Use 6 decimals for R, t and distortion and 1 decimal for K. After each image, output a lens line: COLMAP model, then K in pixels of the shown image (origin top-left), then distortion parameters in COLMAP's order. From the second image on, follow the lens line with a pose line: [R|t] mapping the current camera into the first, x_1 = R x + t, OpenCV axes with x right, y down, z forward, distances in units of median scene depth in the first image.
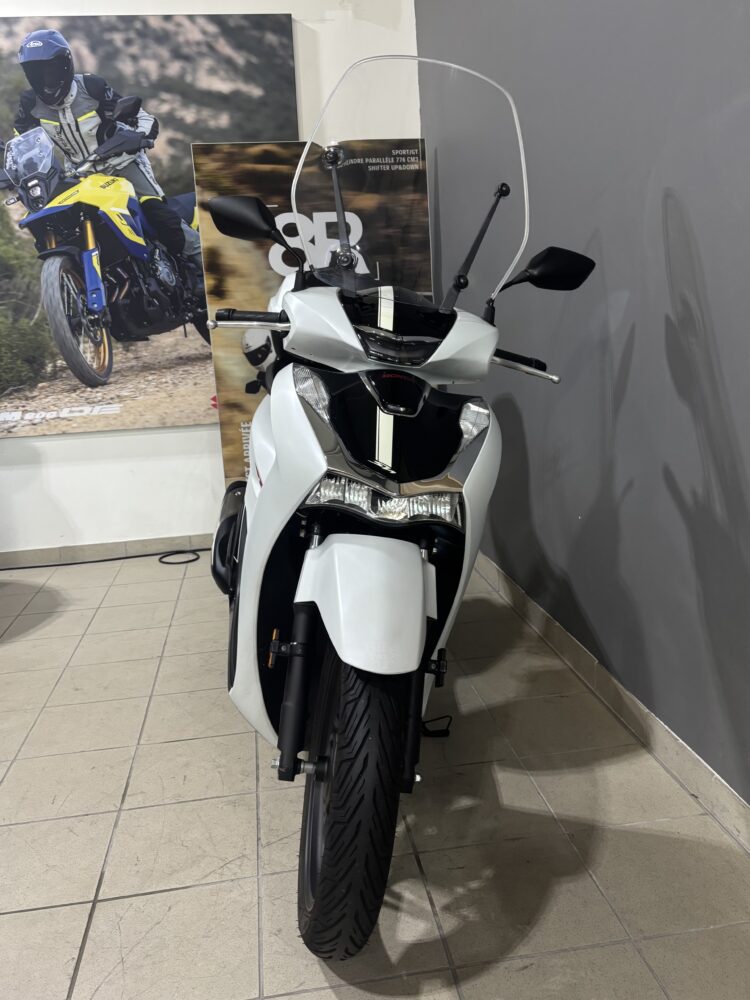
lens RADIAL K [[758.0, 0, 375.4], [0, 758.0, 499.7], [0, 0, 1]] dist [-0.002257, -0.001667]
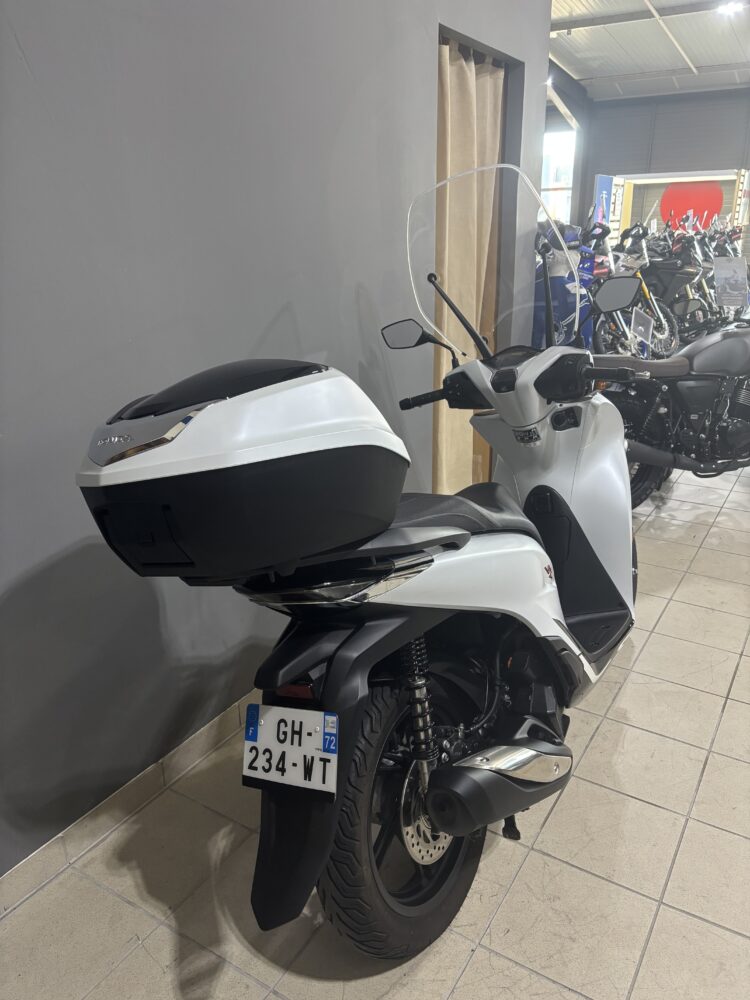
lens RADIAL K [[758.0, 0, 375.0], [0, 758.0, 500.4], [0, 0, 1]] dist [-0.002257, -0.001667]
pose [[-0.738828, -0.155780, 0.655642, -0.690658], [0.209956, 0.871280, 0.443610, -0.643779], [-0.640353, 0.465407, -0.611019, 1.940496]]
